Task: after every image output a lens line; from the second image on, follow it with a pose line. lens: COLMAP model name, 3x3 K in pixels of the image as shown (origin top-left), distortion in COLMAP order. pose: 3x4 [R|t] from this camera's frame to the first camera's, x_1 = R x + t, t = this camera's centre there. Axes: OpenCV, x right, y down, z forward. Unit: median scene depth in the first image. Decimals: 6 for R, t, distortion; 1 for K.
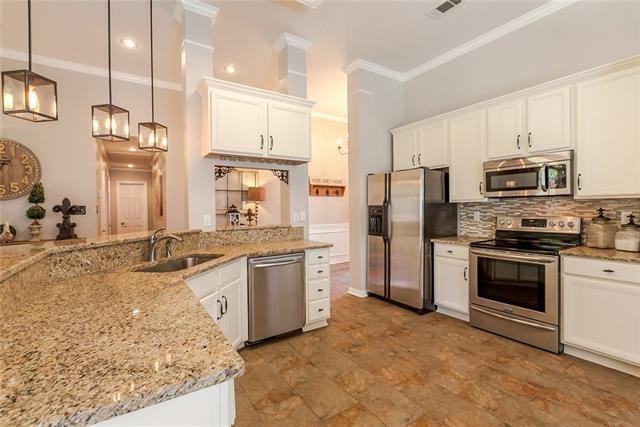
lens RADIAL K [[294.7, 0, 315.2], [0, 294.7, 212.7], [0, 0, 1]] dist [-0.002961, -0.000130]
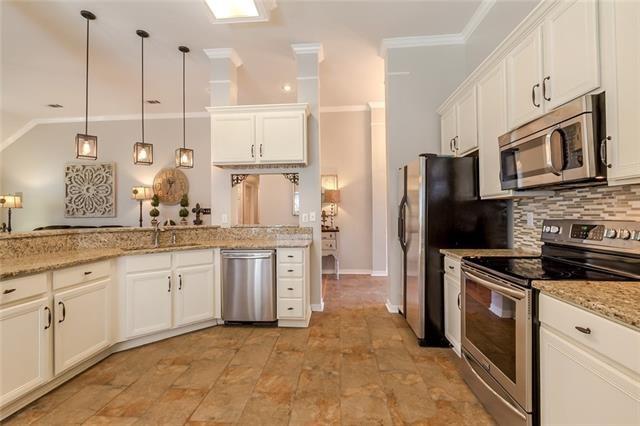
lens RADIAL K [[294.7, 0, 313.4], [0, 294.7, 211.4], [0, 0, 1]] dist [-0.002961, -0.000130]
pose [[0.784939, -0.000633, -0.619572, 0.685535], [-0.009495, 0.999870, -0.013050, 0.007939], [0.619500, 0.016126, 0.784831, 0.240169]]
